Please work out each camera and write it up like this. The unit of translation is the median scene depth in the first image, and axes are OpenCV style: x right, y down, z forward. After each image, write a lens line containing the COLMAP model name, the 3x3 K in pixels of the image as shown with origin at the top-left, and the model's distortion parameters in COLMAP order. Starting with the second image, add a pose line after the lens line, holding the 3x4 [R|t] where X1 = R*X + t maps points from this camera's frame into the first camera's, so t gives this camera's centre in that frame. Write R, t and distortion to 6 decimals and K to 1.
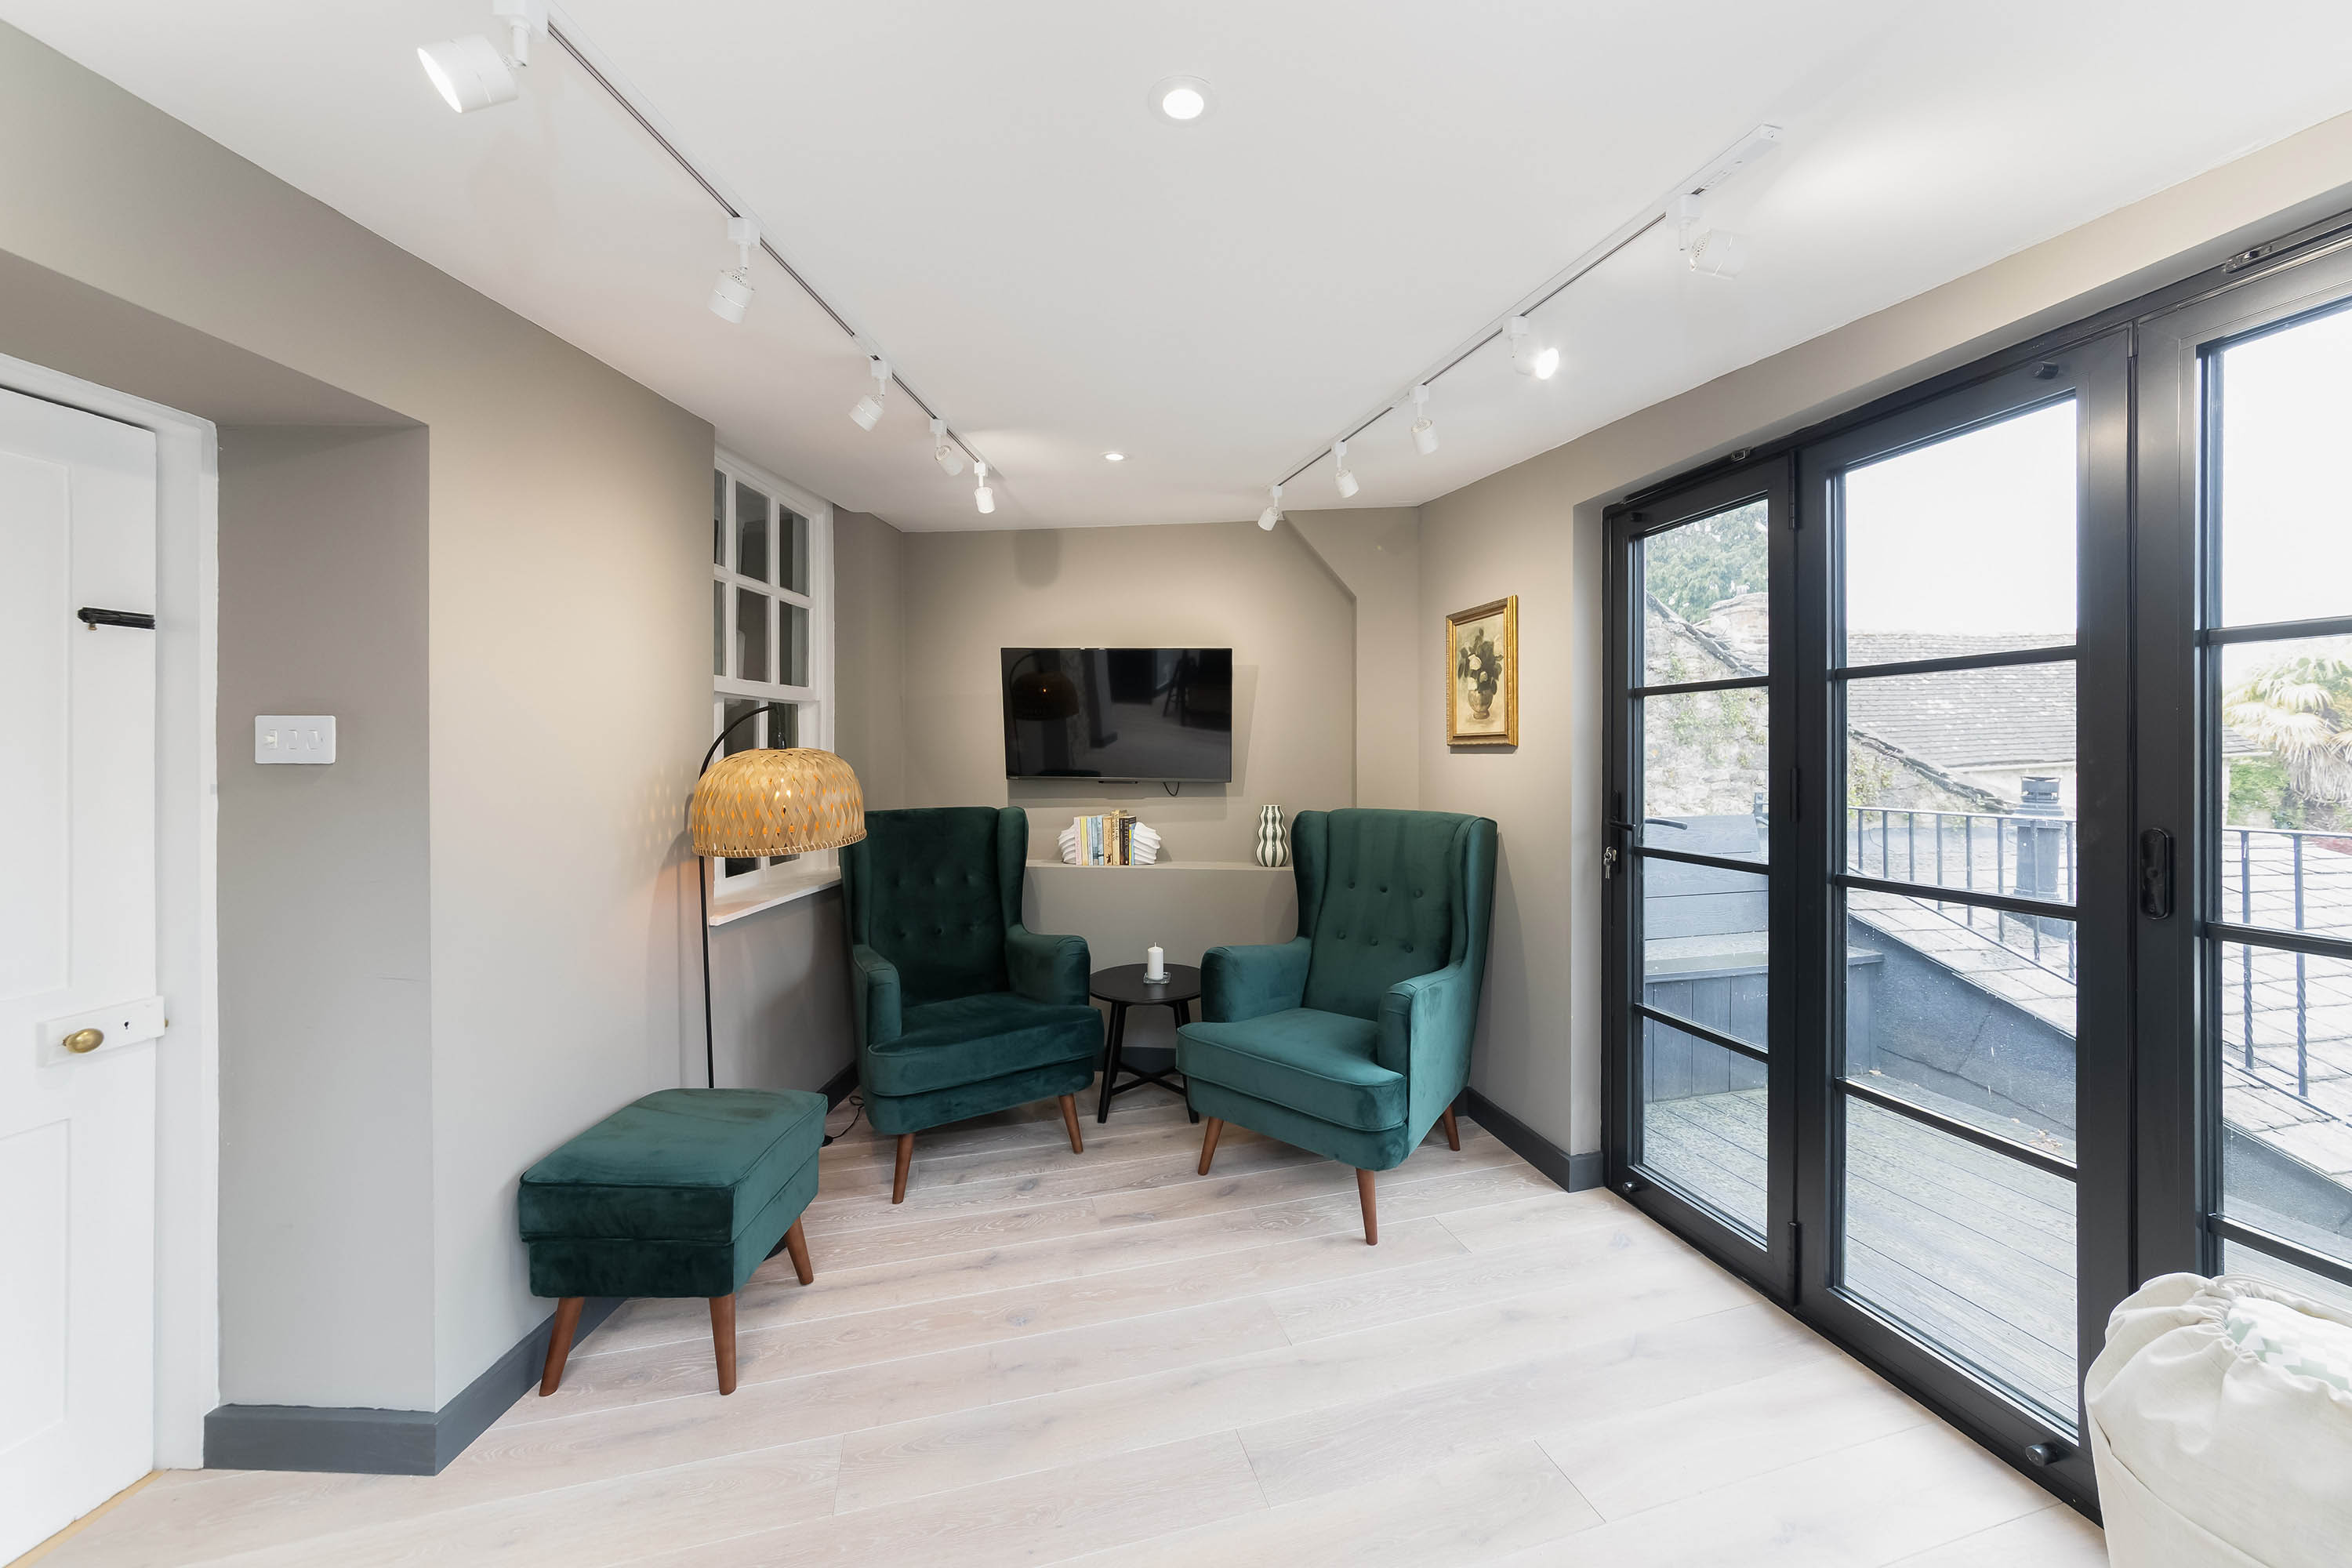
lens RADIAL K [[832.4, 0, 1181.8], [0, 832.4, 754.2], [0, 0, 1]] dist [-0.000875, -0.000124]
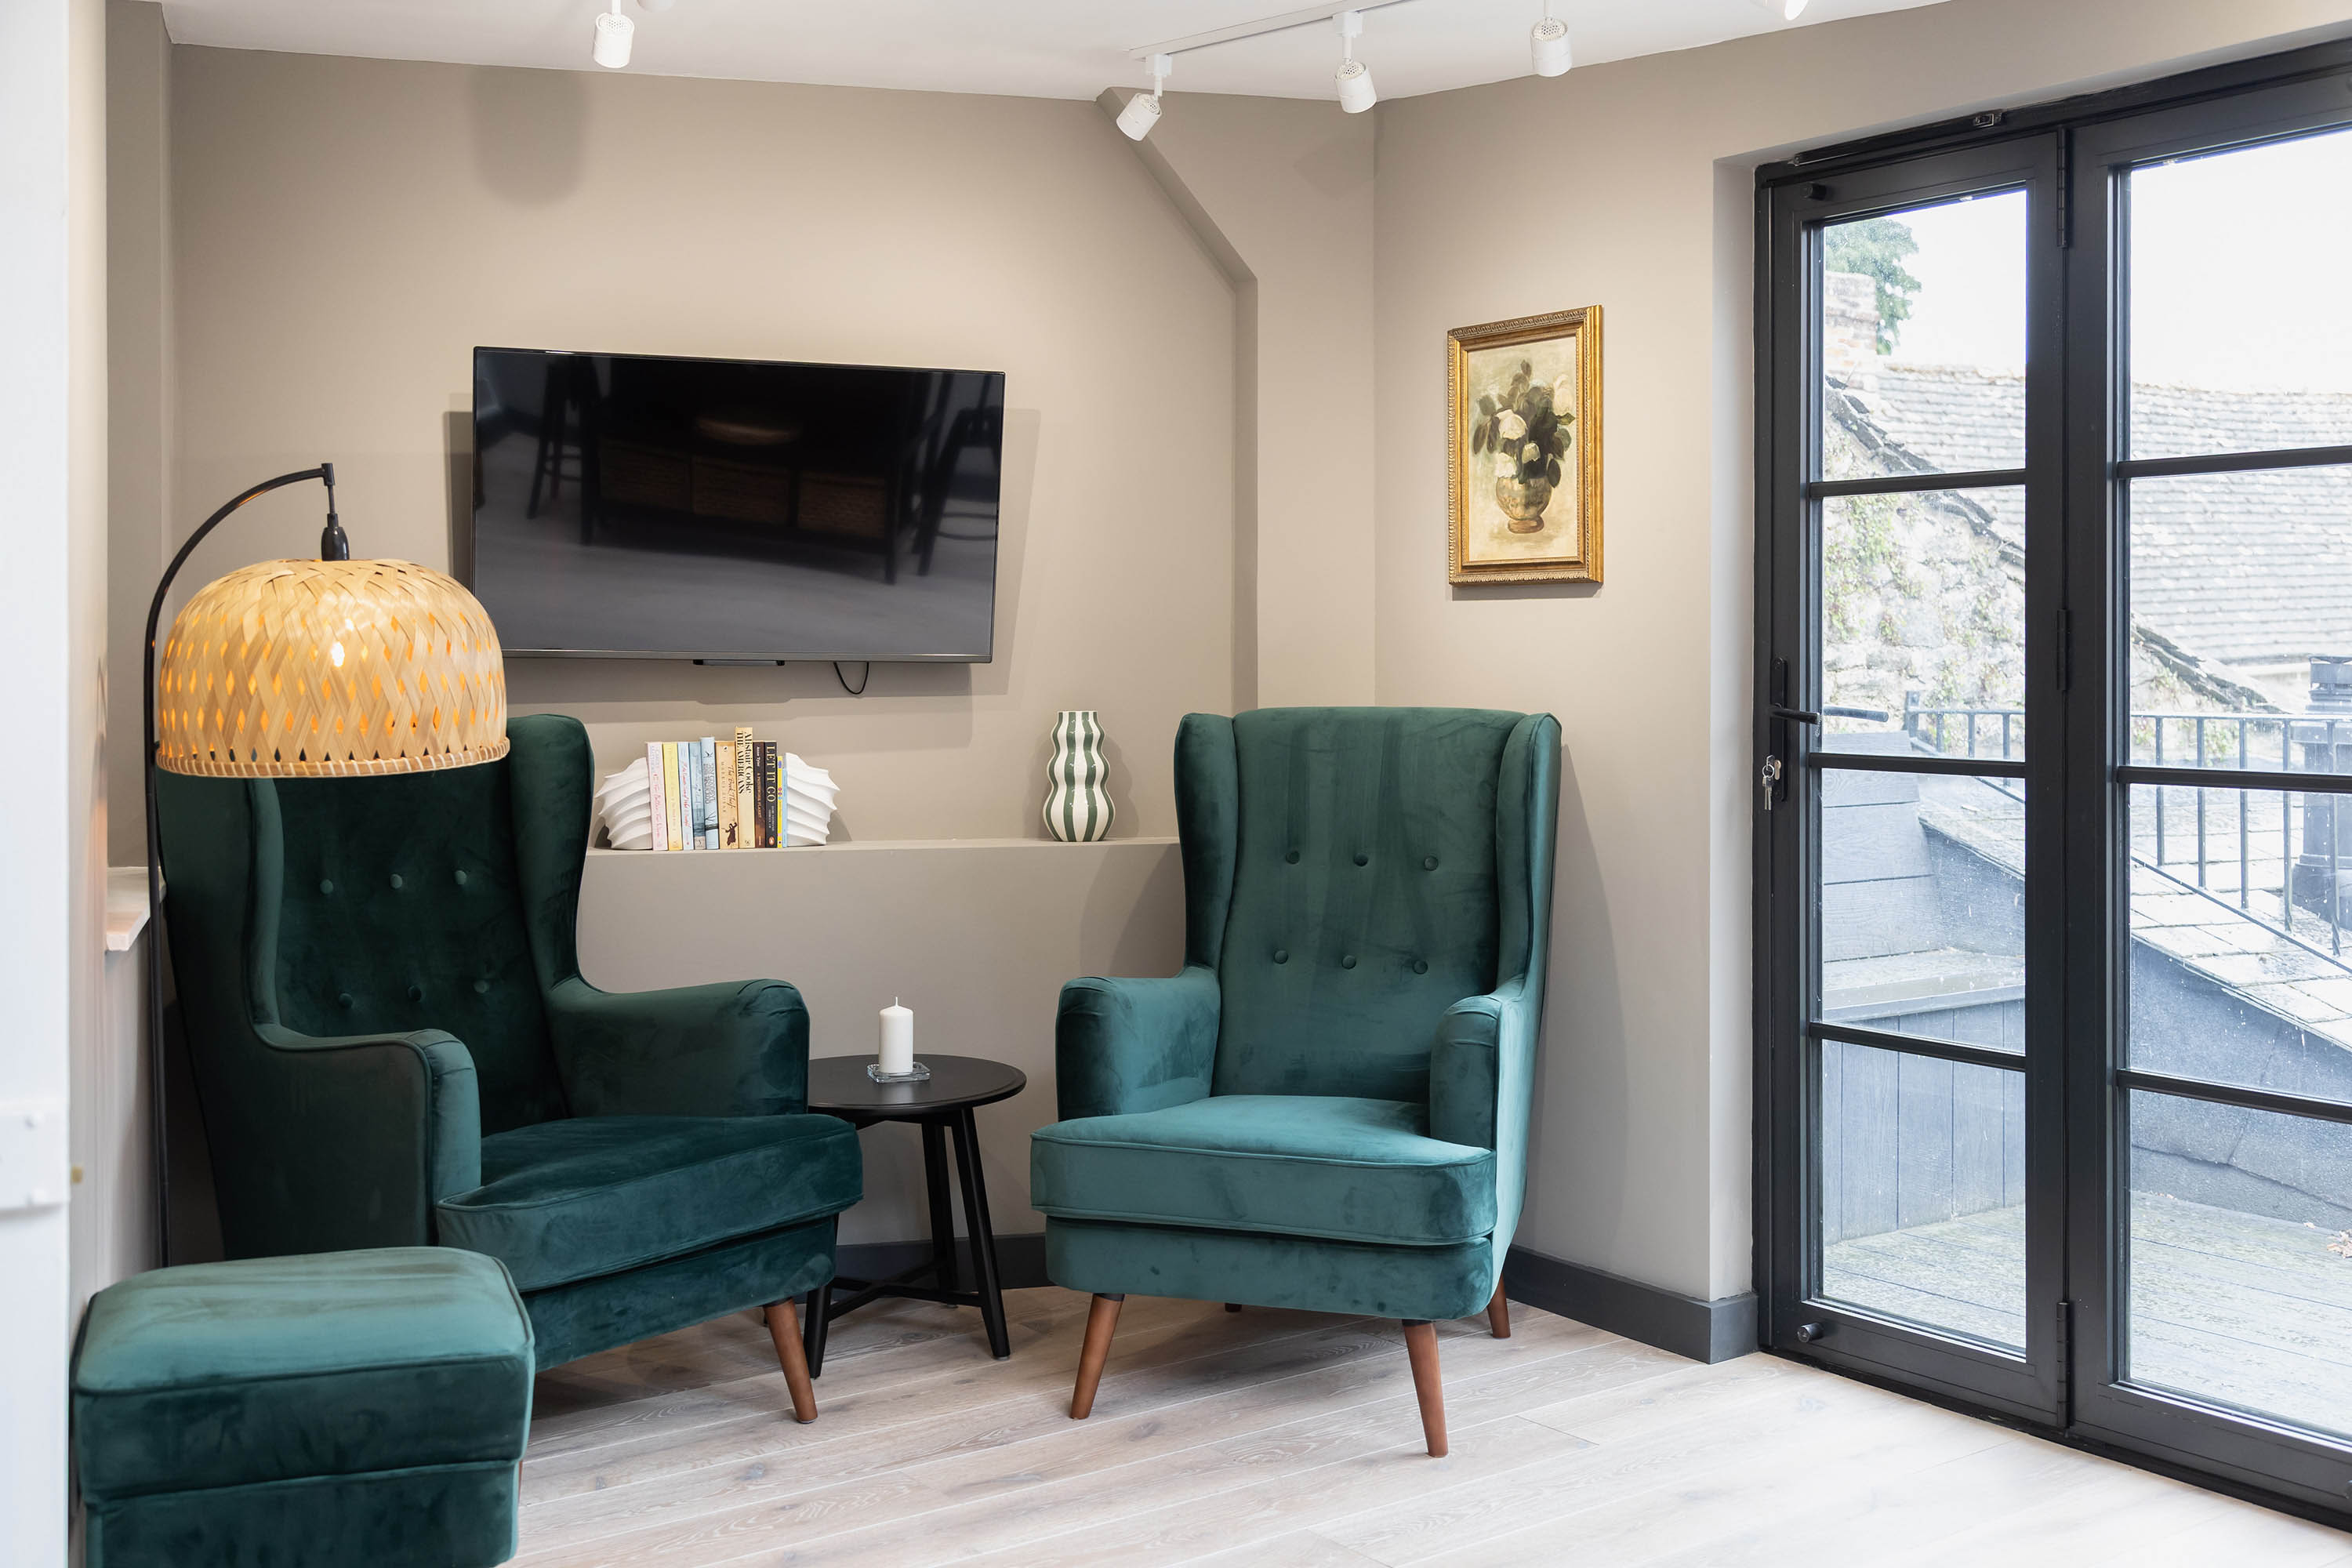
lens RADIAL K [[2483.6, 0, 1175.7], [0, 2483.6, 655.1], [0, 0, 1]] dist [0.011871, 0.124023]
pose [[0.930545, 0.001847, 0.366173, -0.435490], [-0.002005, 0.999998, 0.000049, 0.036549], [-0.366172, -0.000780, 0.930547, -0.394493]]
